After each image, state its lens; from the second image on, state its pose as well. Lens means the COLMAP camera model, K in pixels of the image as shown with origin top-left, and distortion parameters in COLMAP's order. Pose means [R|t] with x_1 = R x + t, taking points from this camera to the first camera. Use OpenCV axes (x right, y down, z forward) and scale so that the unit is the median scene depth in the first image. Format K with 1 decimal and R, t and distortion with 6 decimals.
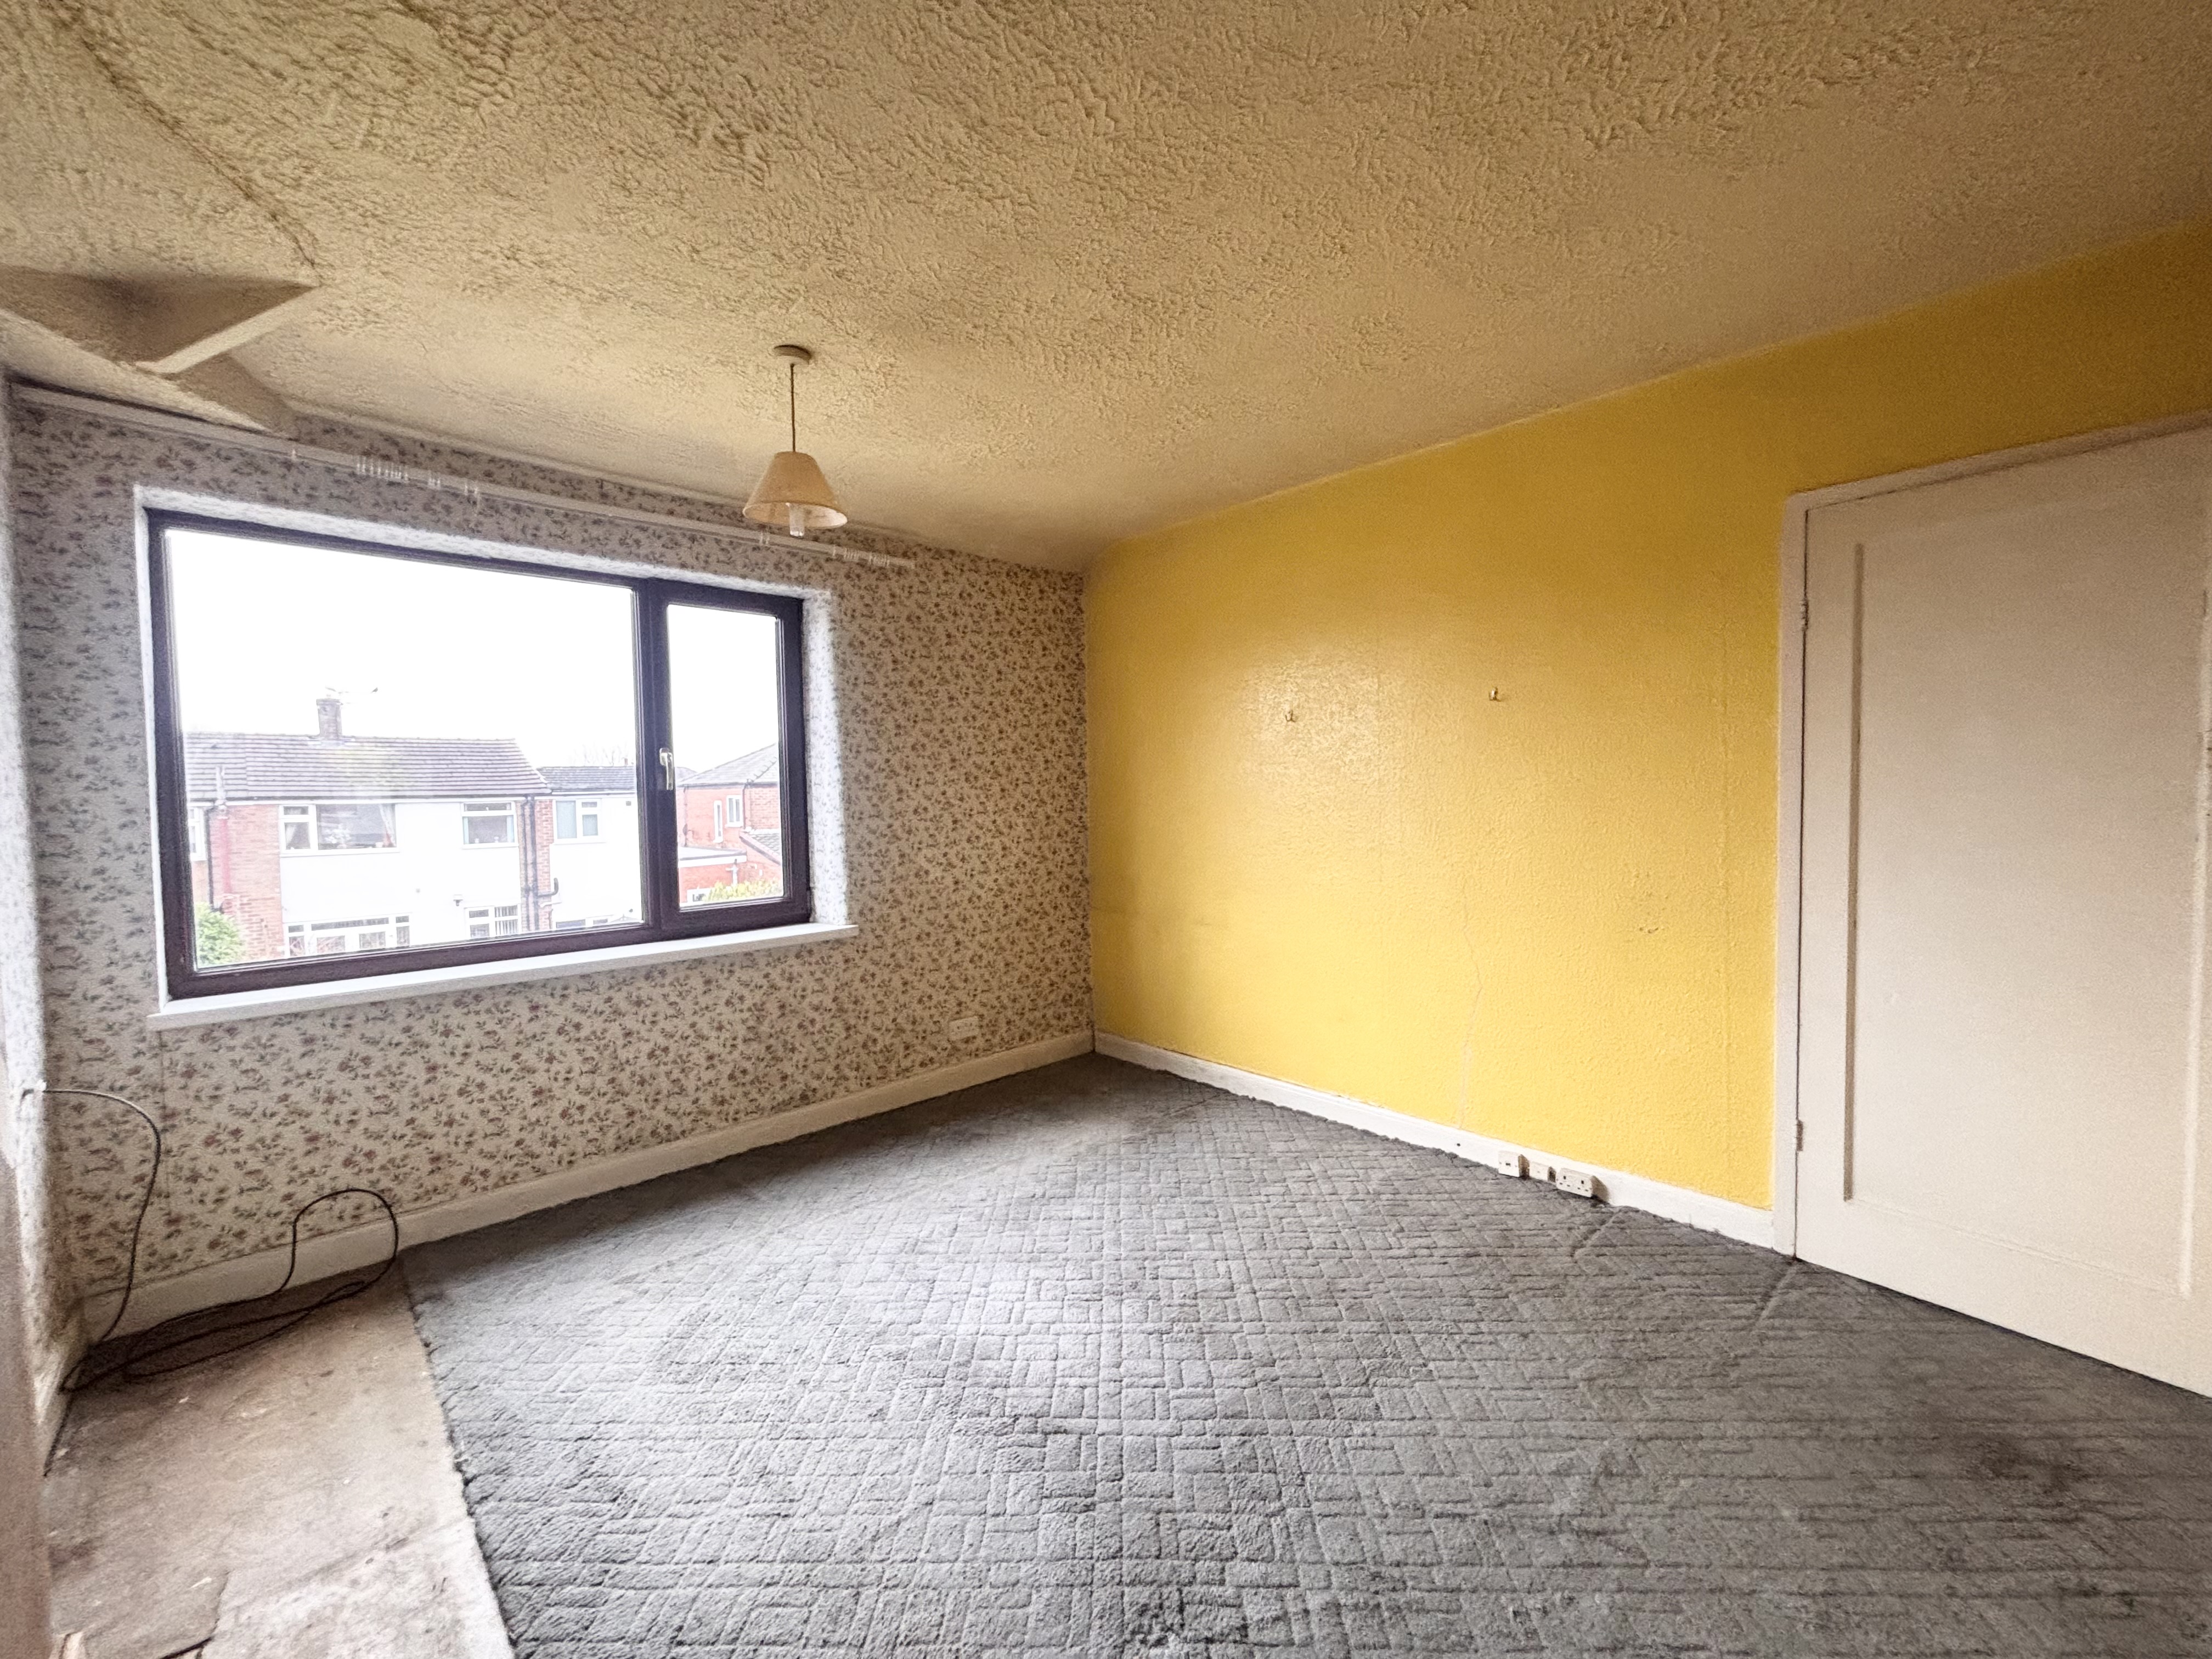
lens RADIAL K [[893.7, 0, 1093.1], [0, 893.7, 830.1], [0, 0, 1]] dist [-0.000129, 0.000672]
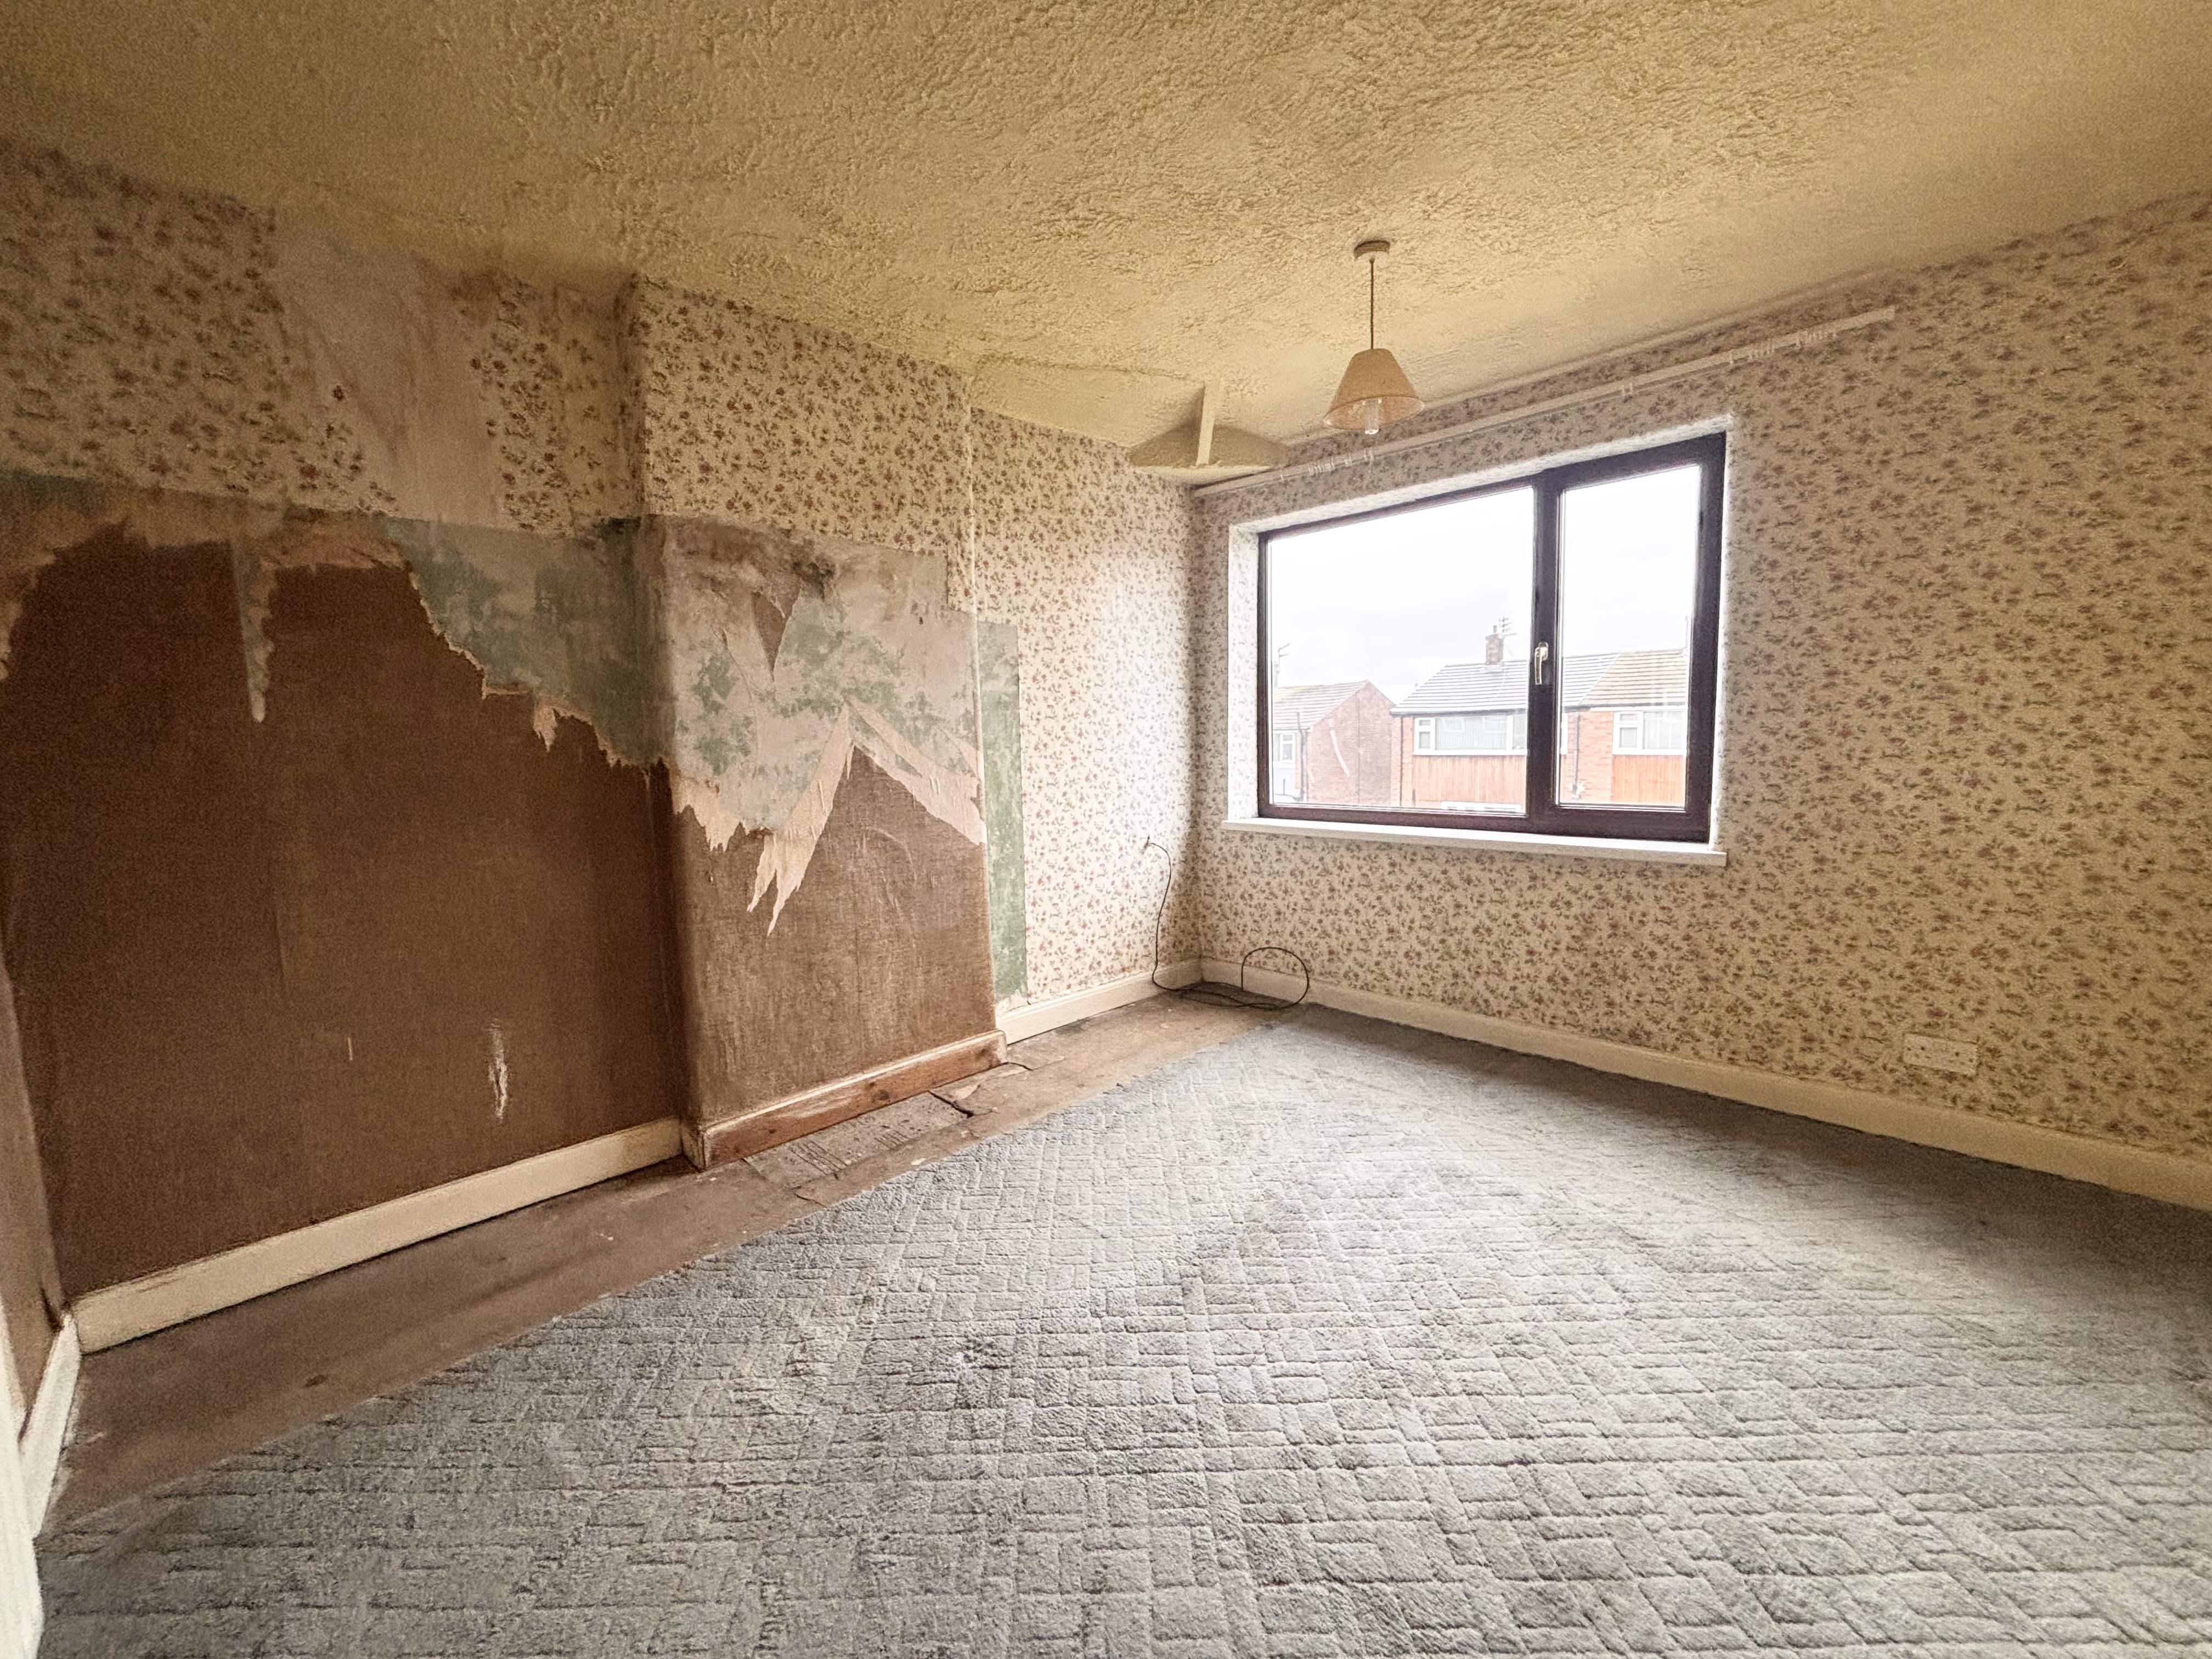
lens RADIAL K [[893.7, 0, 1101.5], [0, 893.7, 832.7], [0, 0, 1]] dist [-0.000129, 0.000672]
pose [[0.022393, 0.129745, -0.991295, 0.527983], [-0.017832, 0.991437, 0.129361, -0.000954], [0.999590, 0.014780, 0.024515, 0.479269]]
